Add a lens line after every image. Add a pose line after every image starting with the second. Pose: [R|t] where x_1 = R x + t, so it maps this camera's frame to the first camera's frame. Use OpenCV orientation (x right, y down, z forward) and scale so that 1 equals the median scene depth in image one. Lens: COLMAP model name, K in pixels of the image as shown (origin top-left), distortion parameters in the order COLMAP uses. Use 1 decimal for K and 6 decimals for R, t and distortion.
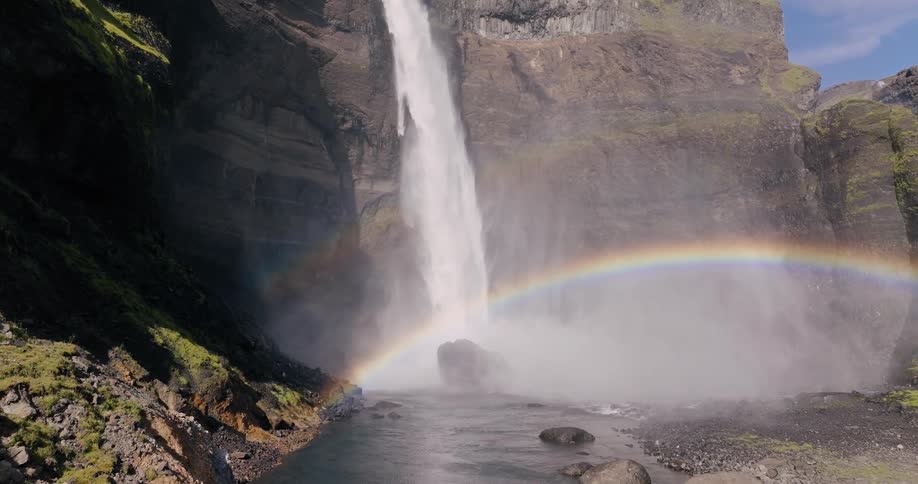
lens RADIAL K [[643.8, 0, 458.7], [0, 643.8, 243.5], [0, 0, 1]] dist [-0.006934, 0.026404]
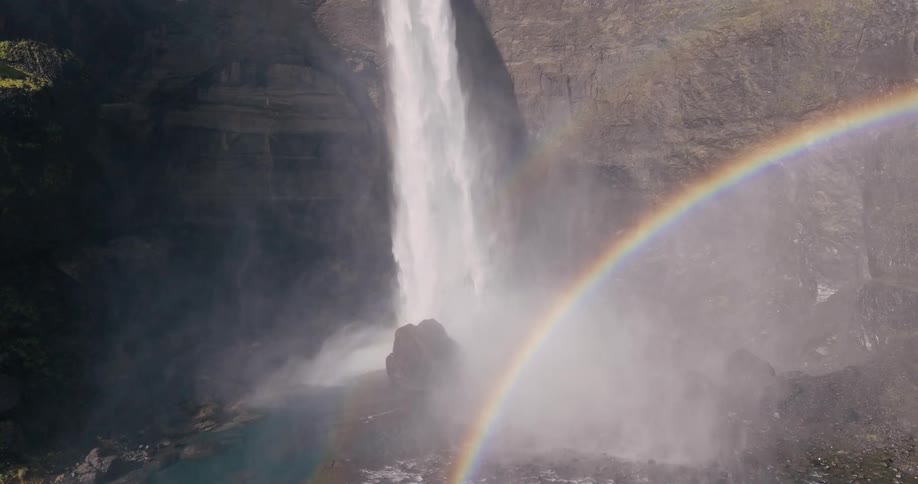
lens RADIAL K [[643.8, 0, 458.7], [0, 643.8, 242.4], [0, 0, 1]] dist [-0.006934, 0.026404]
pose [[0.916275, 0.001892, -0.400545, 0.324893], [0.085769, 0.975868, 0.200812, -0.110091], [0.391259, -0.218354, 0.894001, 0.169129]]
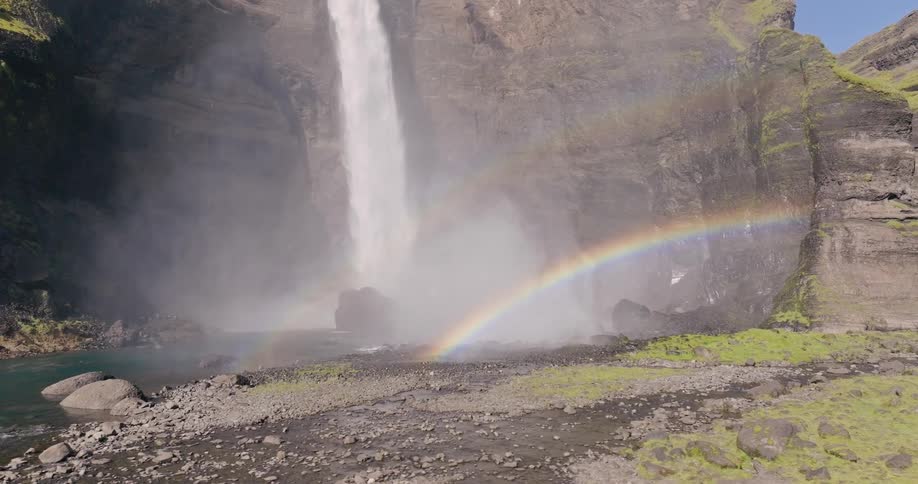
lens RADIAL K [[643.8, 0, 458.2], [0, 643.8, 244.0], [0, 0, 1]] dist [-0.006934, 0.026404]
pose [[0.983842, -0.010073, -0.178756, 0.267147], [0.022030, 0.997640, 0.065031, 0.010545], [0.177679, -0.067918, 0.981742, -0.003579]]
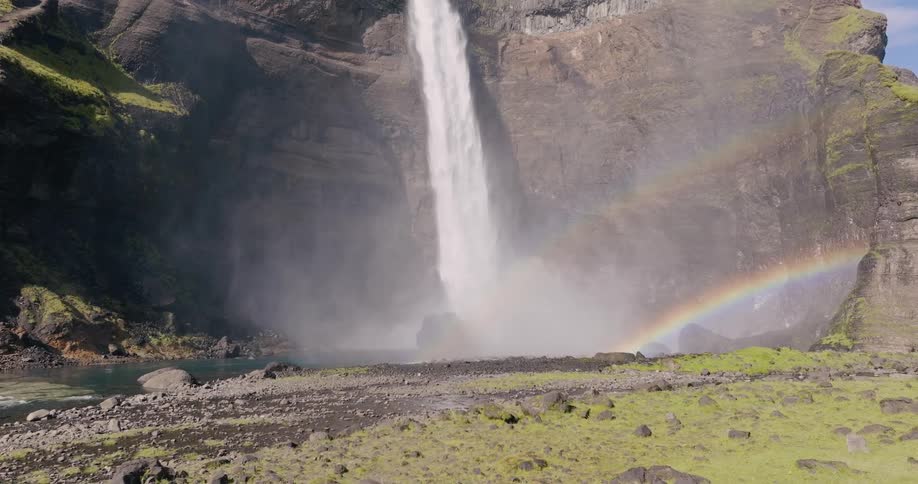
lens RADIAL K [[643.8, 0, 458.7], [0, 643.8, 244.2], [0, 0, 1]] dist [-0.006934, 0.026404]
pose [[0.922283, -0.042246, -0.384201, 0.370863], [0.050031, 0.998695, 0.010286, 0.011718], [0.383265, -0.028709, 0.923192, -0.049925]]
